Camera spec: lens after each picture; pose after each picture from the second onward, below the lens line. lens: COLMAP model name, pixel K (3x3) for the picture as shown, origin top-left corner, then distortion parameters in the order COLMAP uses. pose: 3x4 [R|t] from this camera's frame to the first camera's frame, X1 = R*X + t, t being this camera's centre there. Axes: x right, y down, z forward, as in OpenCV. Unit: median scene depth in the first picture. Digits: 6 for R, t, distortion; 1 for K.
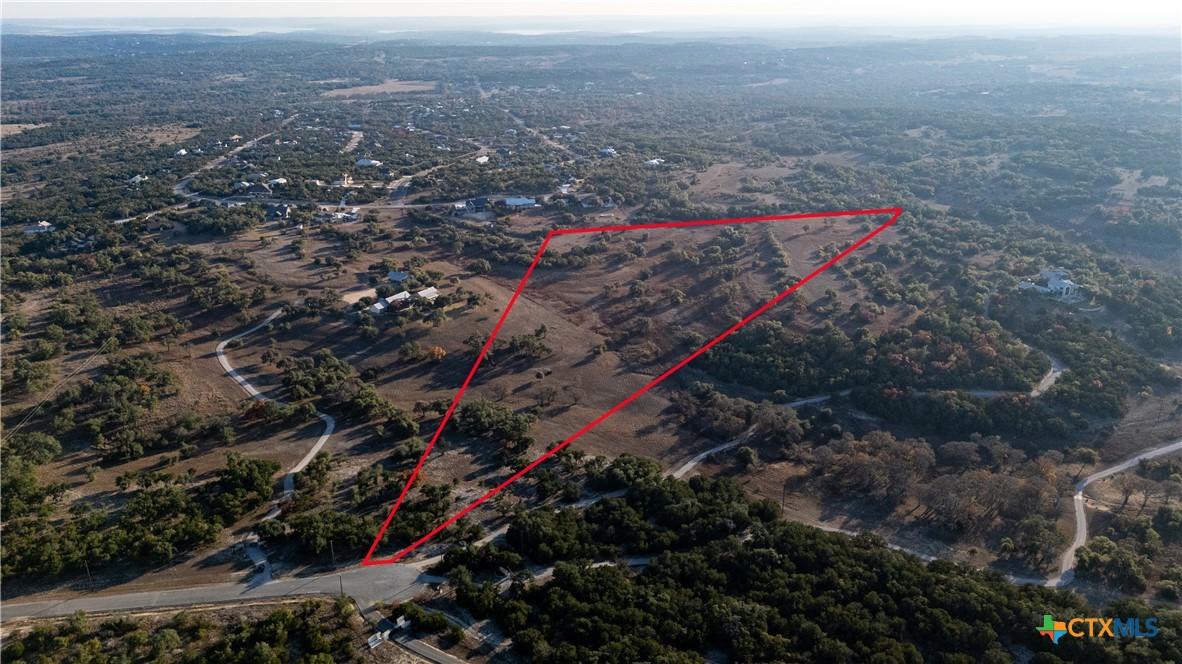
lens RADIAL K [[867.2, 0, 596.3], [0, 867.2, 335.1], [0, 0, 1]] dist [0.068924, -0.060076]
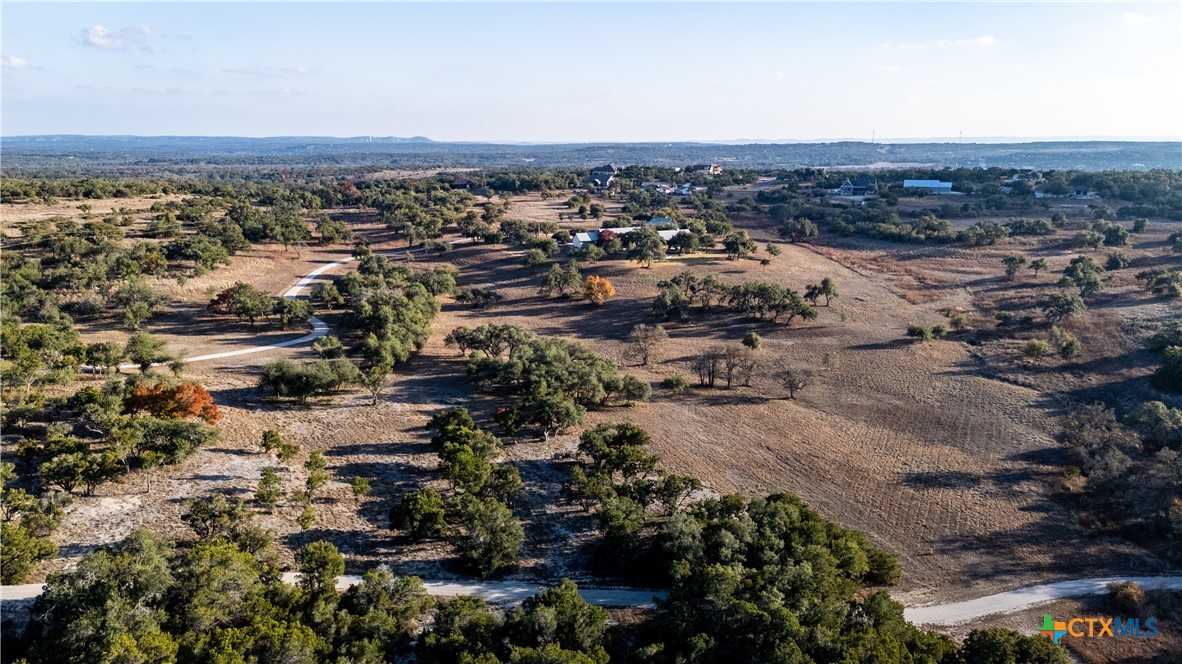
lens RADIAL K [[867.2, 0, 596.3], [0, 867.2, 335.1], [0, 0, 1]] dist [0.068924, -0.060076]
pose [[0.840678, 0.122935, -0.527397, 0.092066], [-0.193845, 0.977674, -0.081098, 0.082812], [0.505653, 0.170411, 0.845740, 0.487663]]
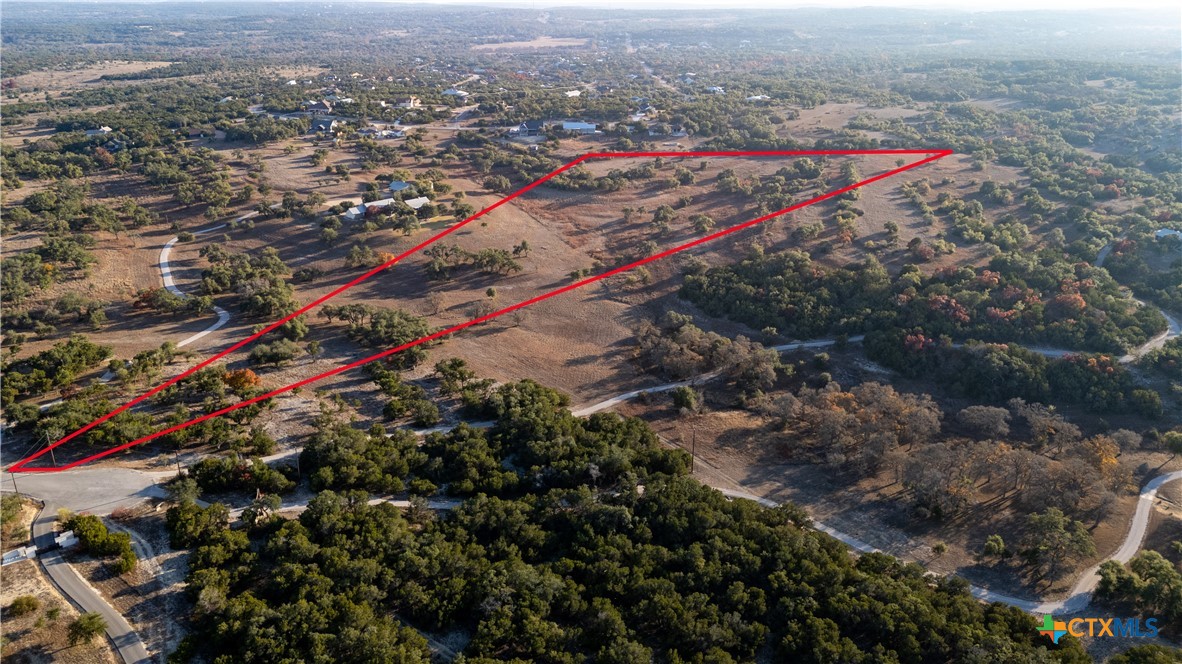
lens RADIAL K [[867.2, 0, 596.3], [0, 867.2, 335.1], [0, 0, 1]] dist [0.068924, -0.060076]
pose [[0.979038, 0.078213, -0.188061, 0.167299], [-0.073736, 0.996805, 0.030698, 0.046773], [0.189861, -0.016187, 0.981677, 0.166426]]
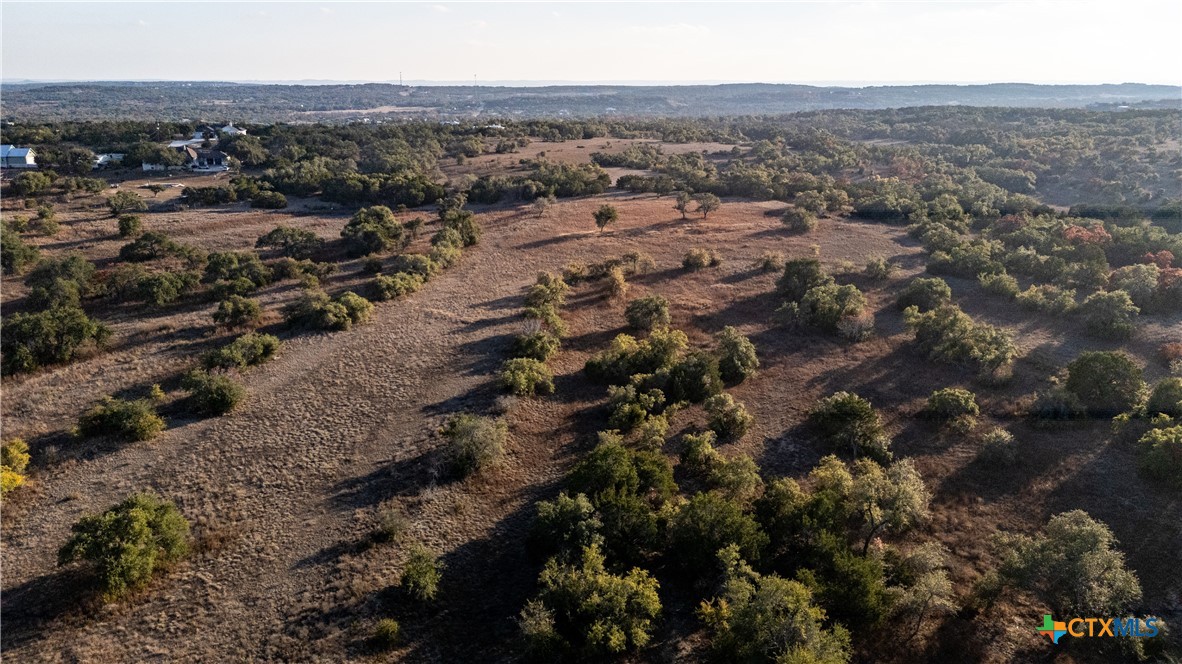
lens RADIAL K [[867.2, 0, 596.3], [0, 867.2, 335.1], [0, 0, 1]] dist [0.068924, -0.060076]
pose [[0.993109, 0.038630, -0.110642, 0.360653], [-0.046492, 0.996506, -0.069381, -0.074424], [0.107575, 0.074047, 0.991436, 0.897356]]
